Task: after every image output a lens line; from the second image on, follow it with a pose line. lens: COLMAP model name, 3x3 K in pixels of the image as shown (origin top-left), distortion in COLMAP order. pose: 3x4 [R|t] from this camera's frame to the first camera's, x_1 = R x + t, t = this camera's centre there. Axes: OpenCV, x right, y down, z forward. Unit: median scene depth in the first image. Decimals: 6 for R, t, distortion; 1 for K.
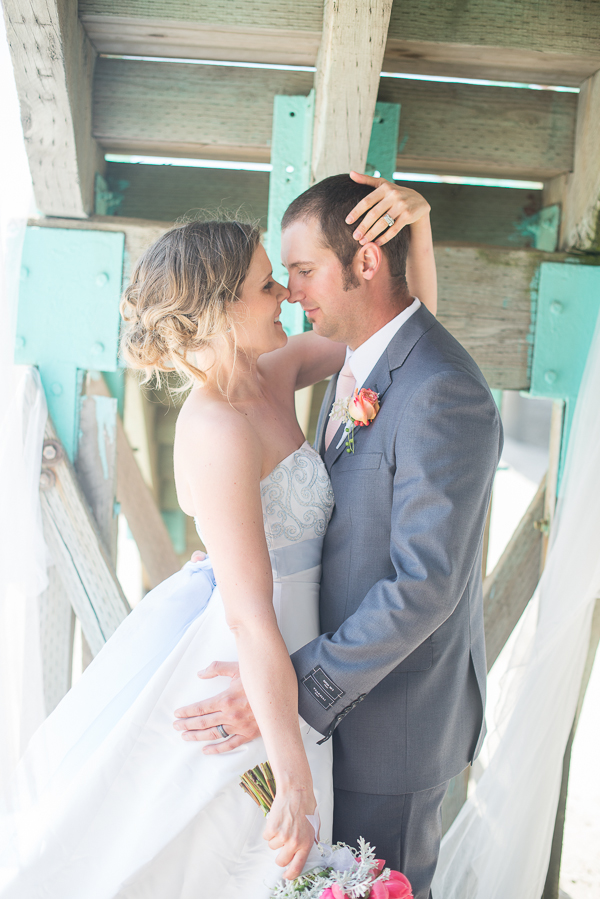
lens RADIAL K [[1321.7, 0, 300.0], [0, 1321.7, 449.5], [0, 0, 1]] dist [-0.201245, 0.187338]
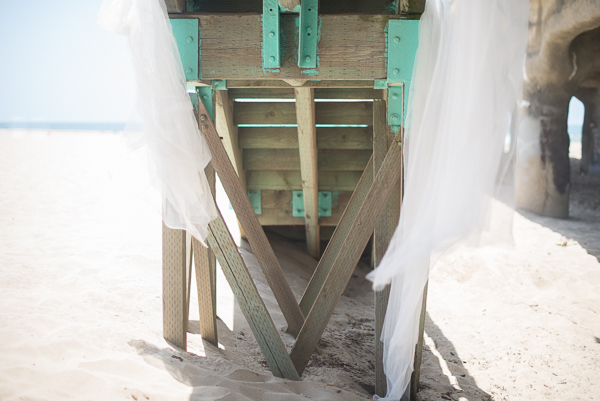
lens RADIAL K [[882.1, 0, 300.0], [0, 882.1, 200.5], [0, 0, 1]] dist [-0.201245, 0.187338]
pose [[0.995303, -0.047877, -0.084140, 0.146326], [0.045985, 0.998647, -0.024277, 0.186457], [0.085189, 0.020293, 0.996158, -0.453929]]
